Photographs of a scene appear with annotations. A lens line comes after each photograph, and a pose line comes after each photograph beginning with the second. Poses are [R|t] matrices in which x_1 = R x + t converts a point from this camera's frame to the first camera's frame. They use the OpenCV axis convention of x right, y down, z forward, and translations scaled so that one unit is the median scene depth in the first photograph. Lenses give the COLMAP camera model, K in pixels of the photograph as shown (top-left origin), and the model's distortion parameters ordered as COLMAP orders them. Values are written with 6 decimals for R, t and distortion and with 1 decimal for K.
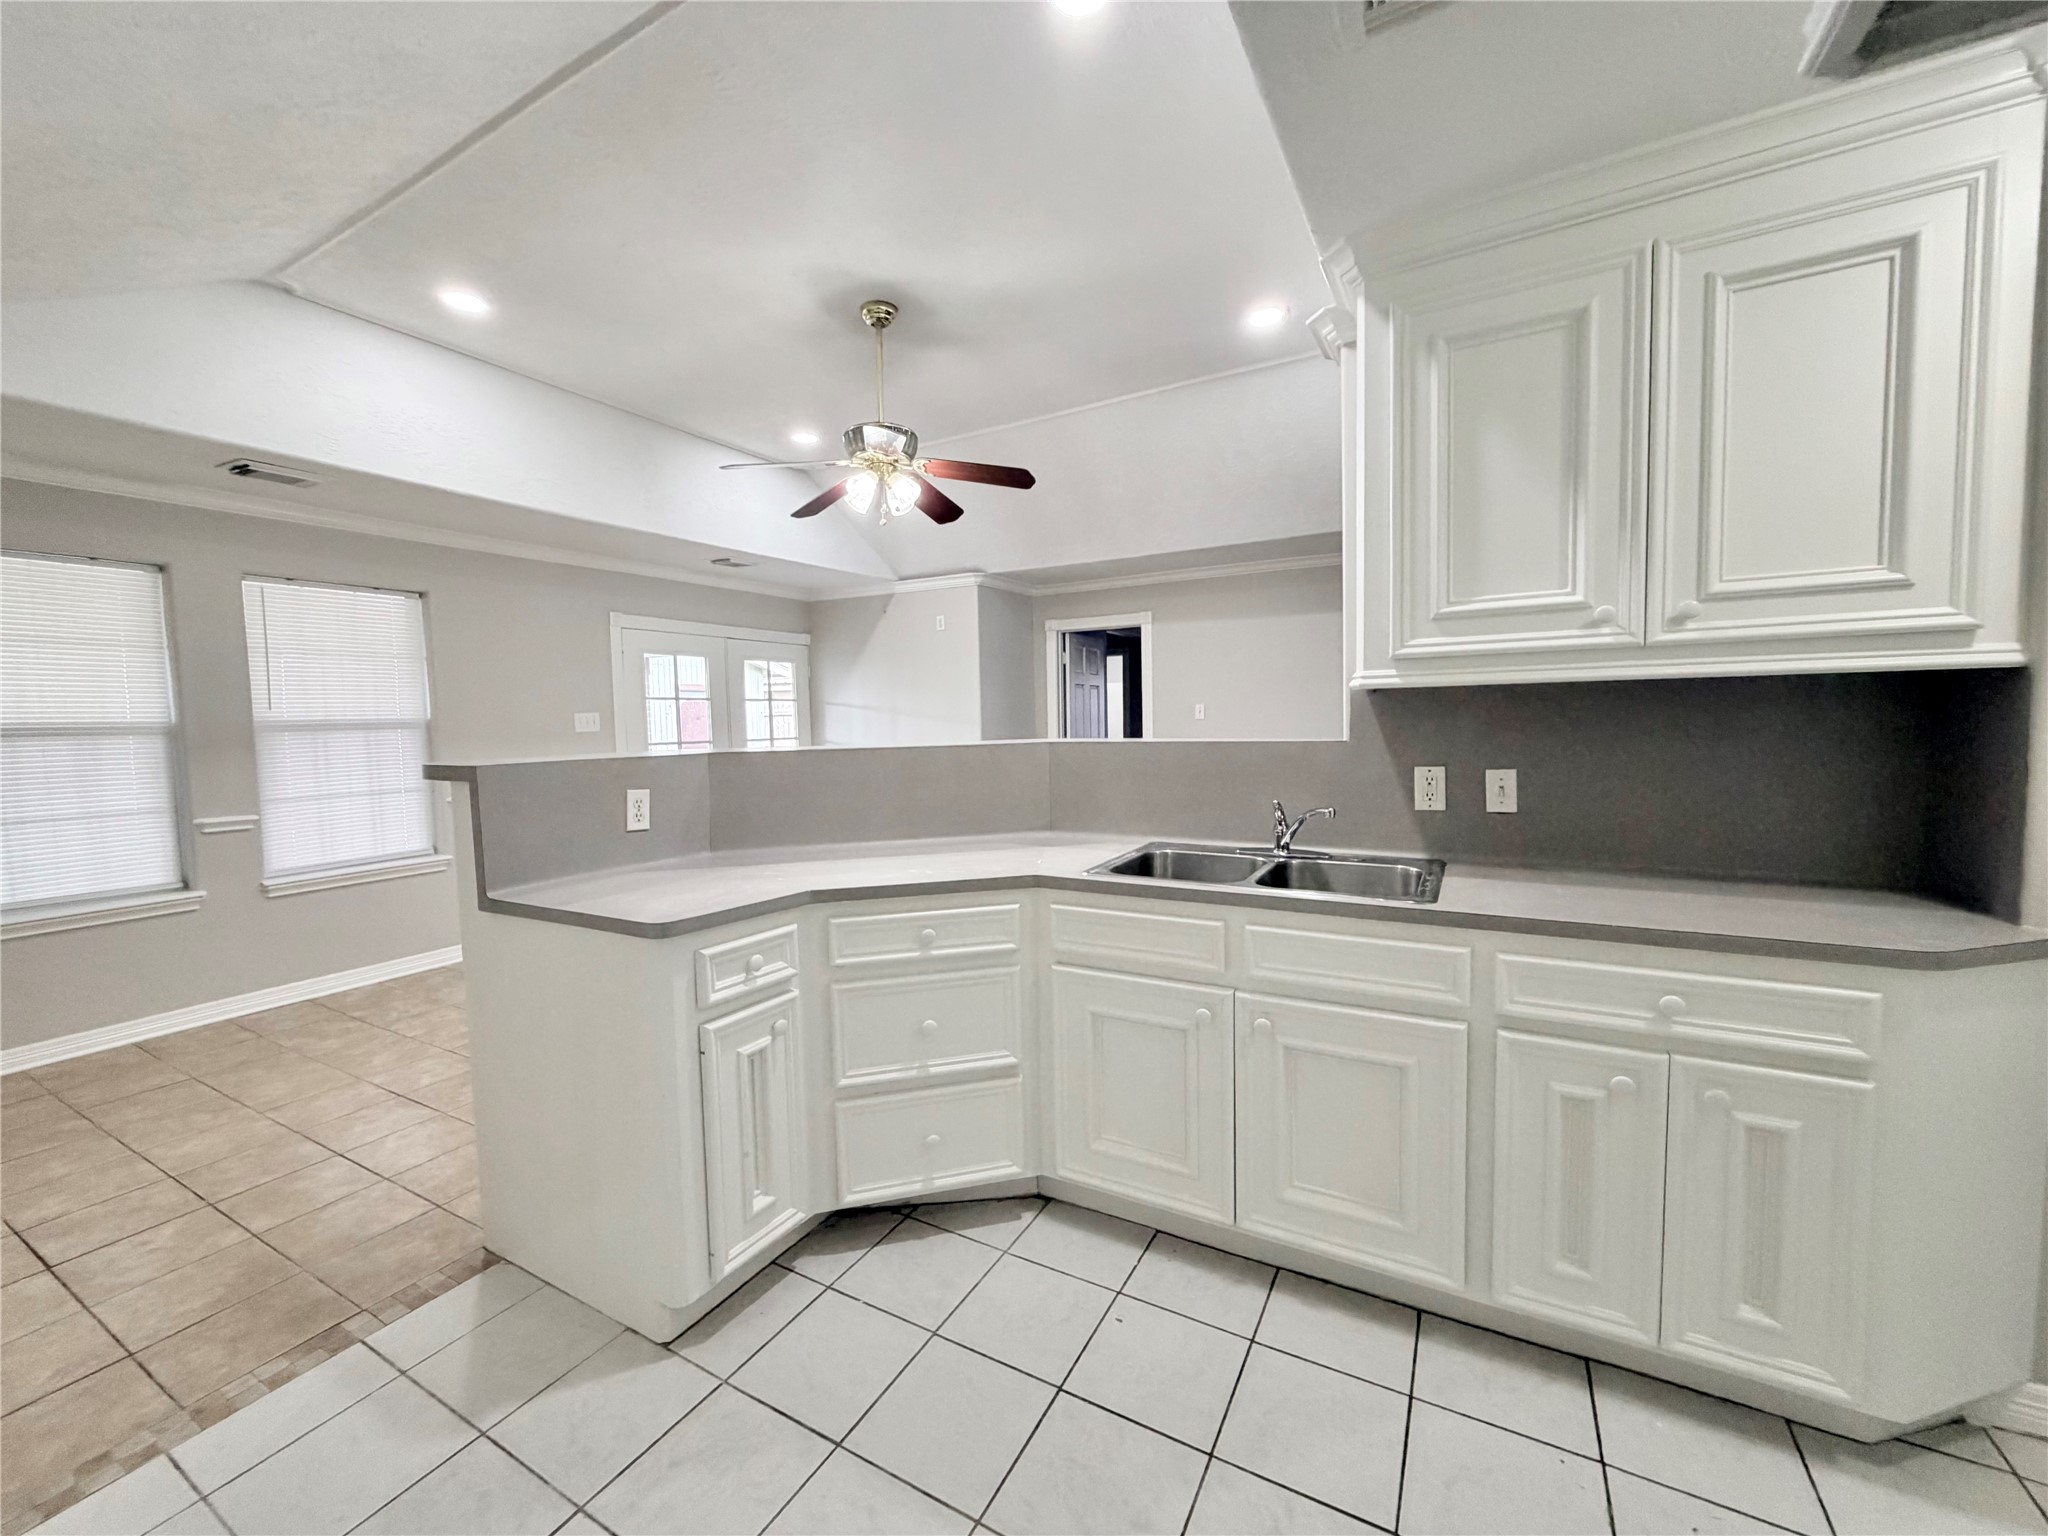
lens RADIAL K [[818.0, 0, 1019.5], [0, 818.0, 767.6], [0, 0, 1]] dist [-0.000243, 0.000300]
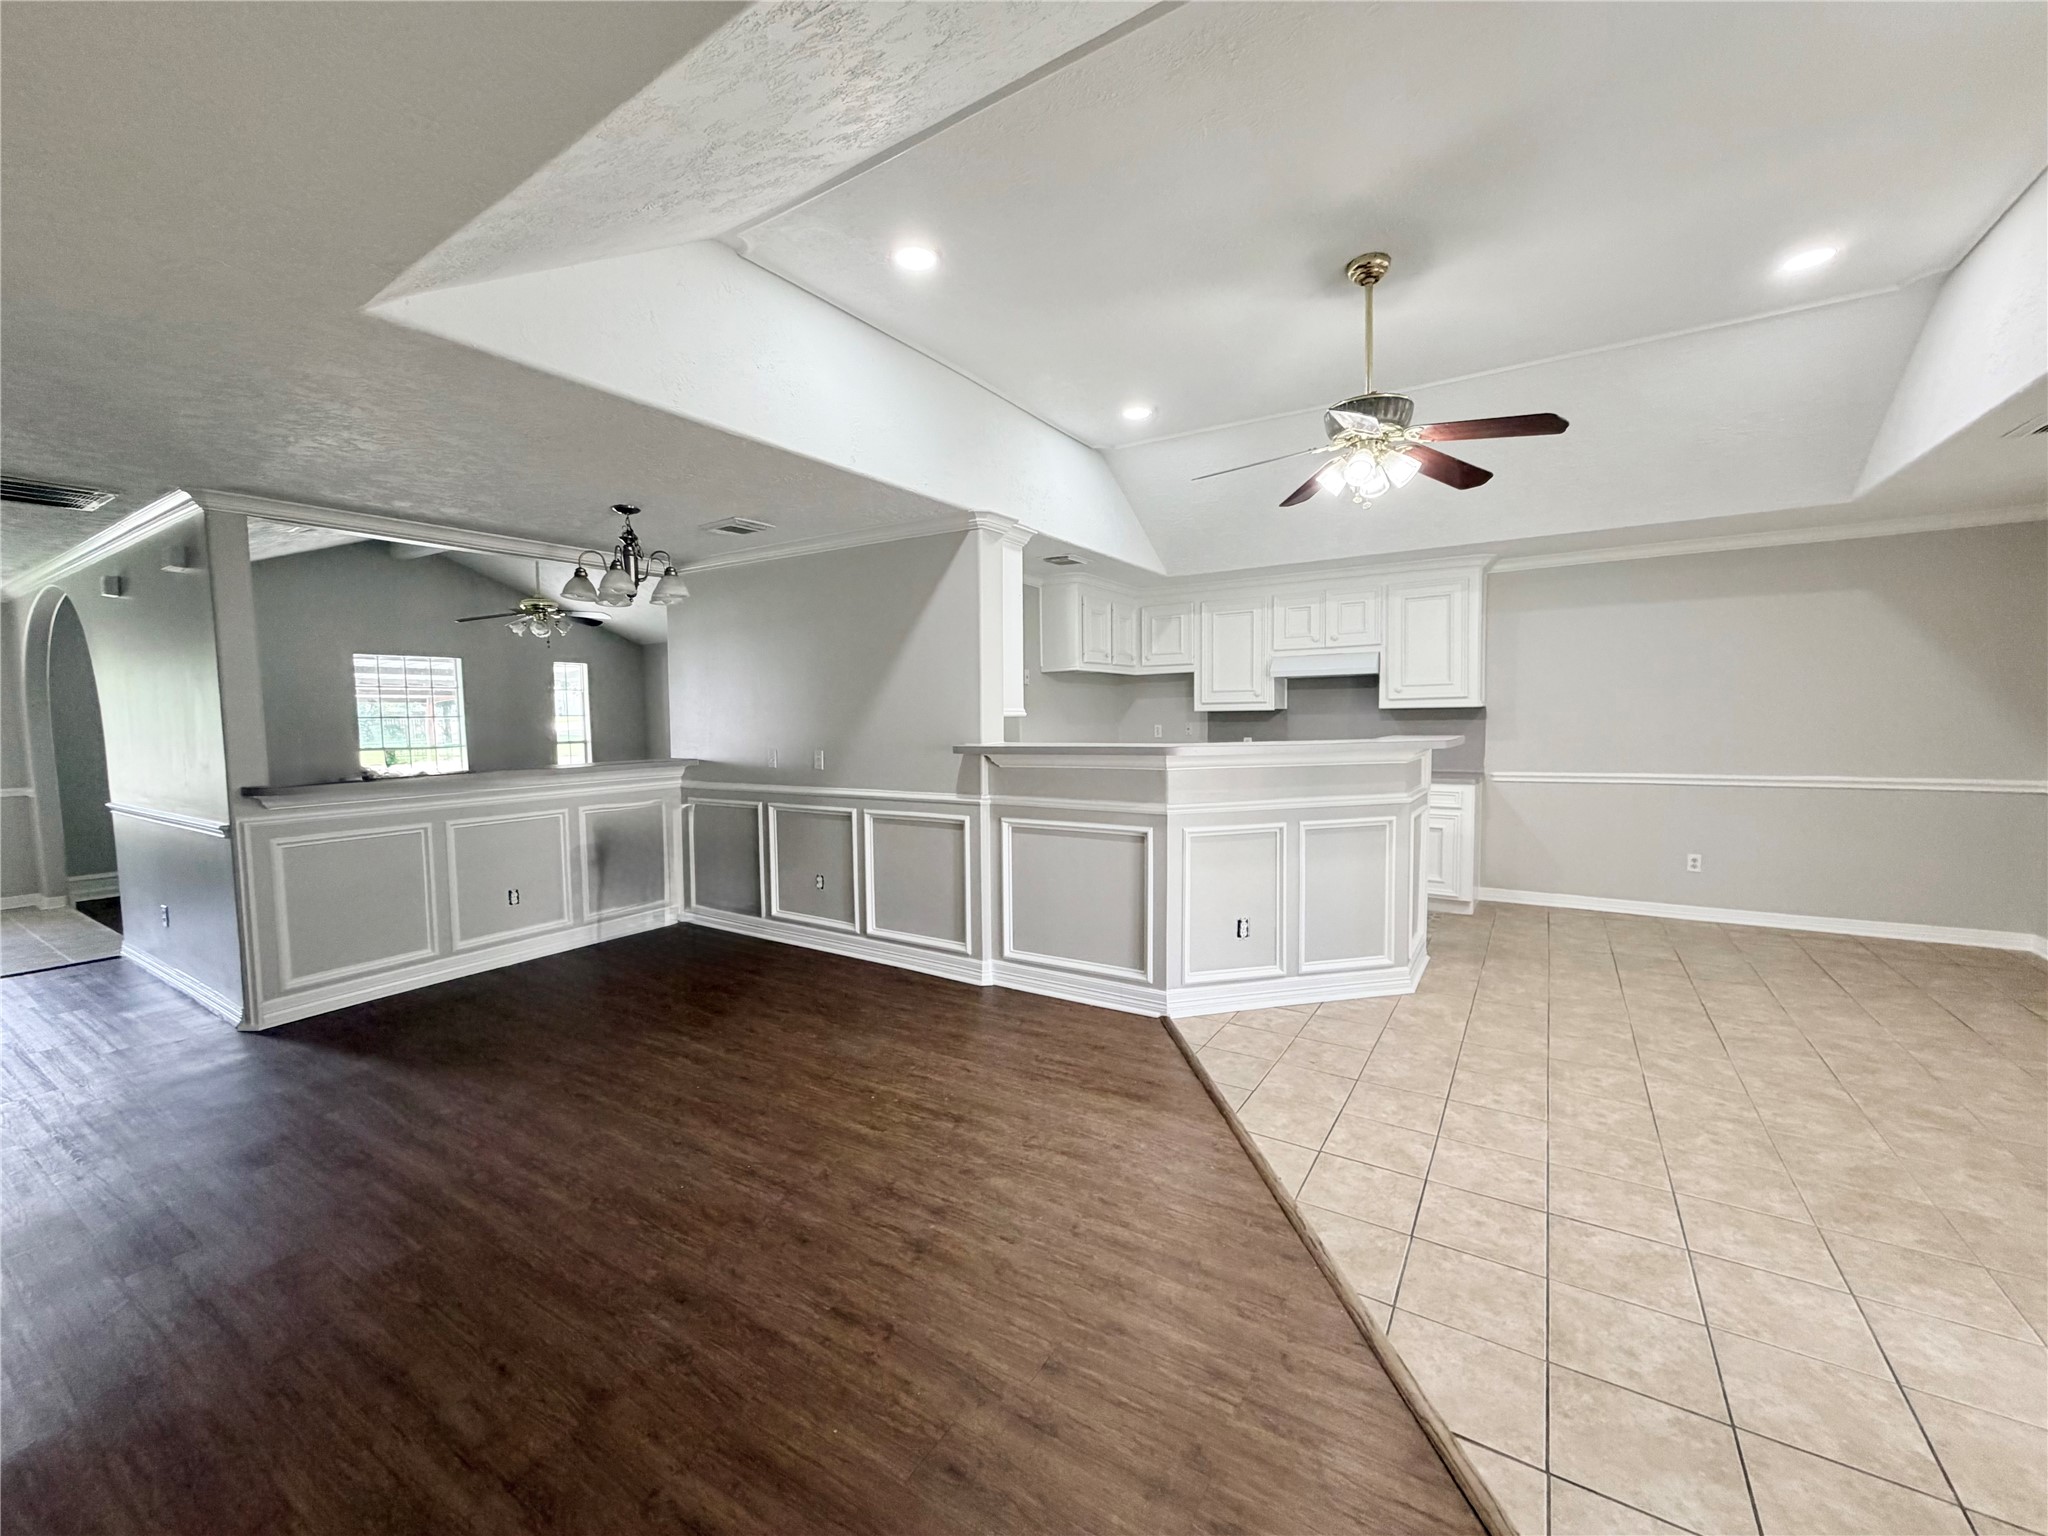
lens RADIAL K [[818.0, 0, 1019.5], [0, 818.0, 767.6], [0, 0, 1]] dist [-0.000243, 0.000300]
pose [[-0.997619, 0.031287, 0.061464, 0.165026], [0.038863, 0.991241, 0.126216, -0.141721], [-0.056976, 0.128305, -0.990097, 1.924060]]
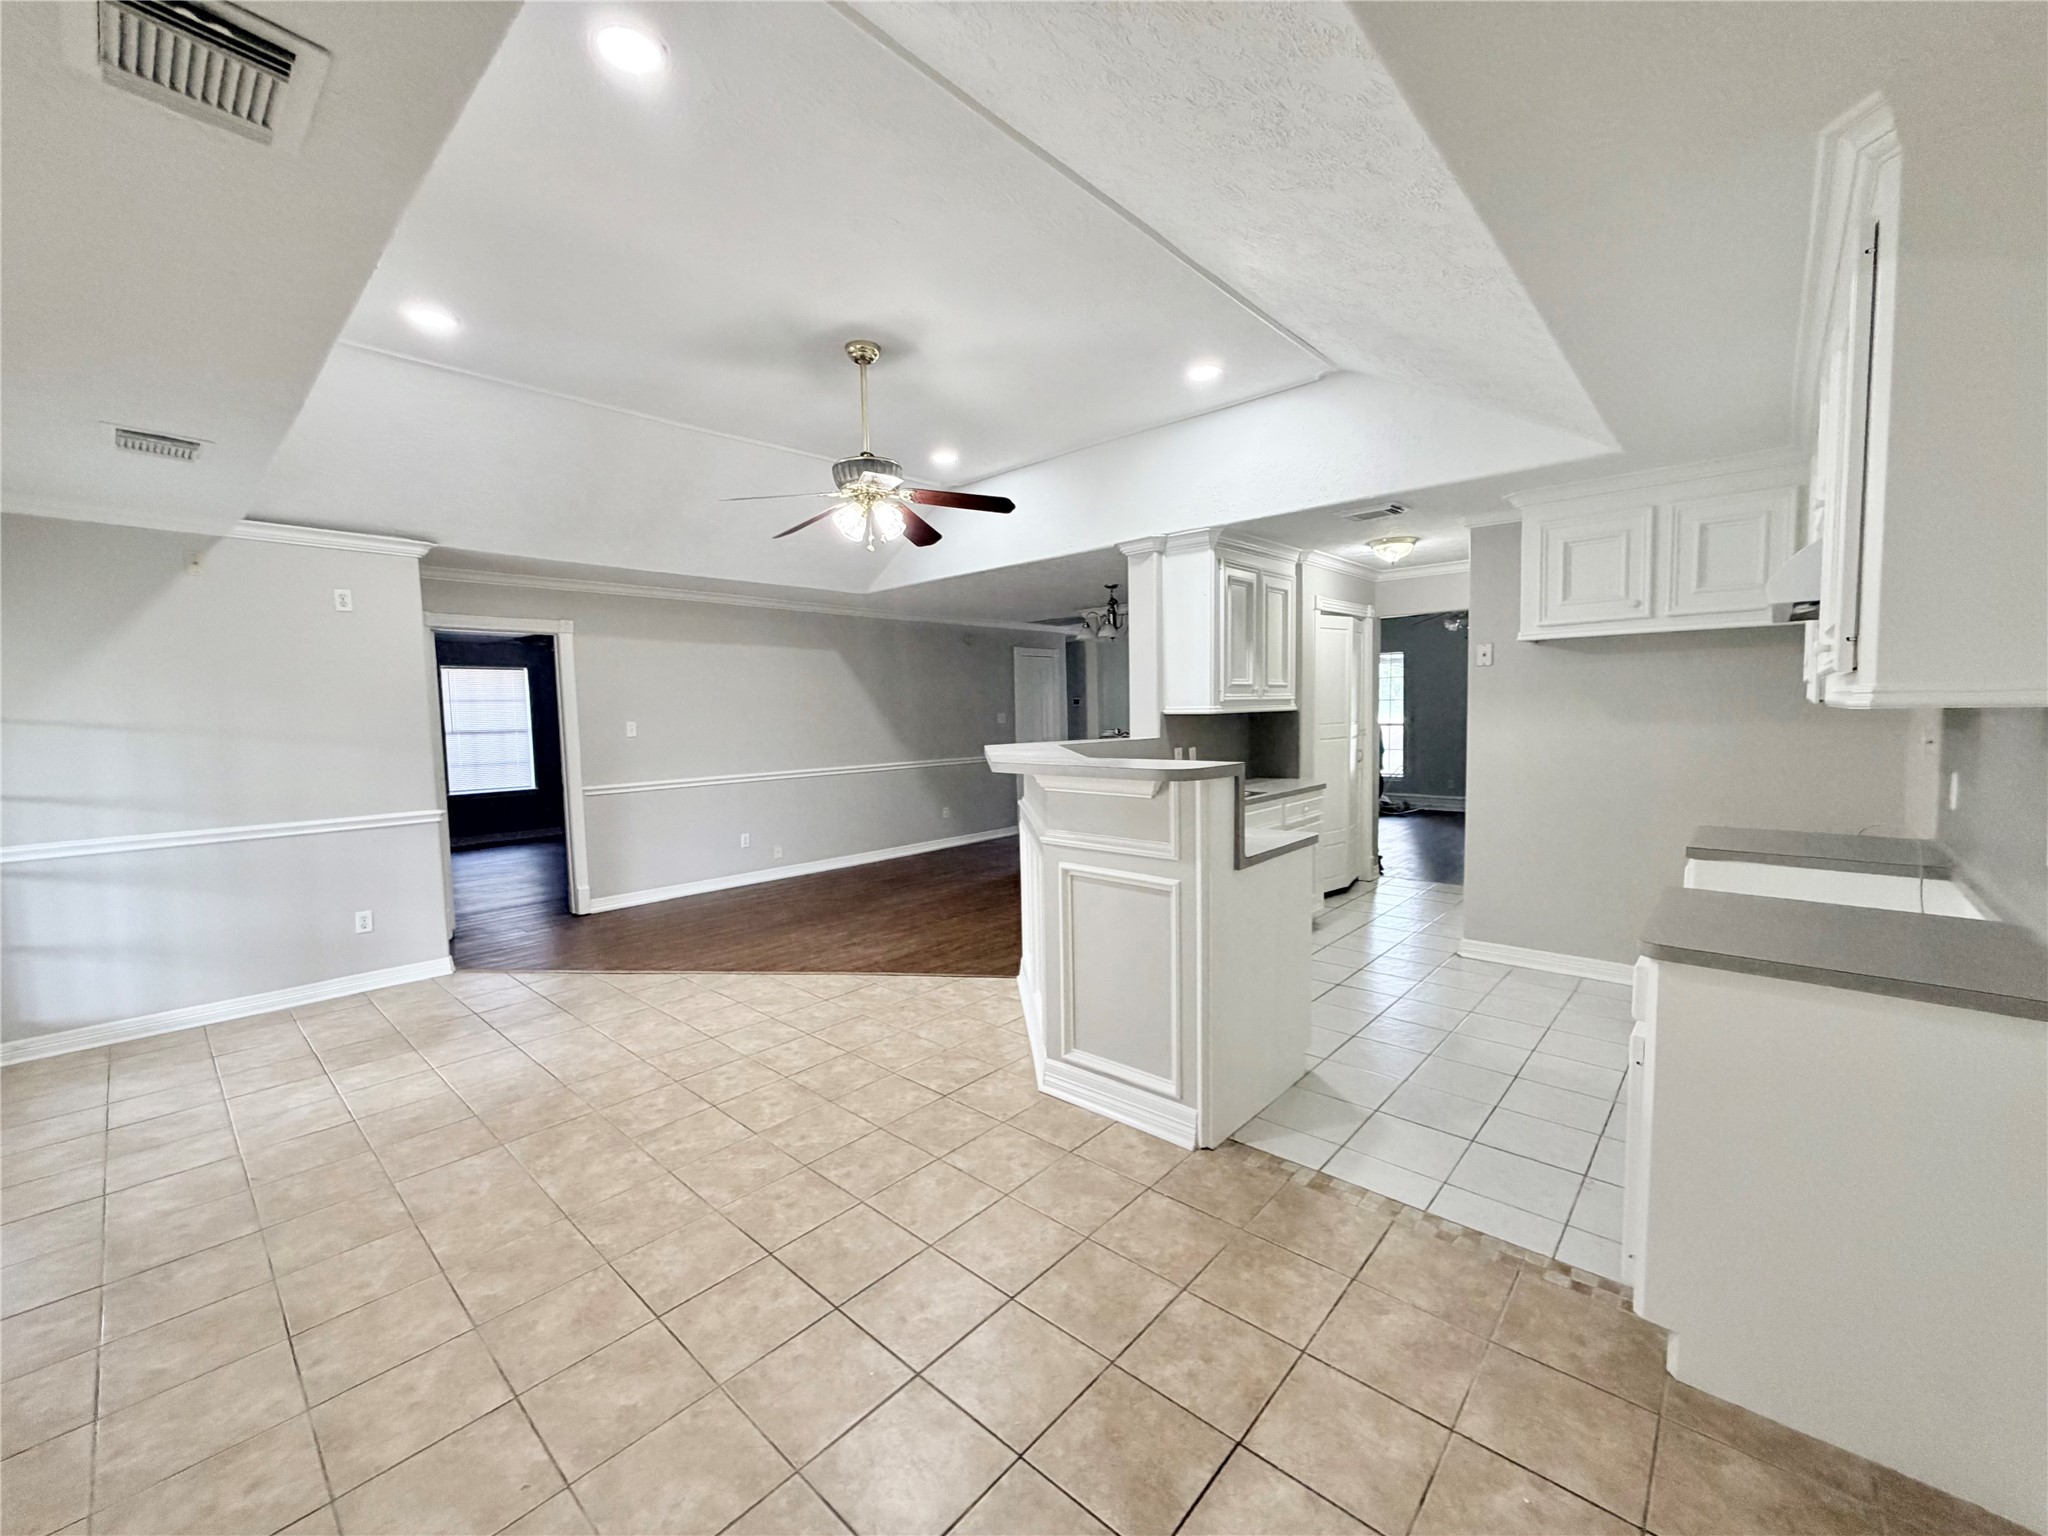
lens RADIAL K [[818.0, 0, 1019.5], [0, 818.0, 767.6], [0, 0, 1]] dist [-0.000243, 0.000300]
pose [[0.225526, -0.053185, 0.972784, -1.157177], [0.077424, 0.996329, 0.036523, -0.040359], [-0.971156, 0.067080, 0.228816, 0.582682]]
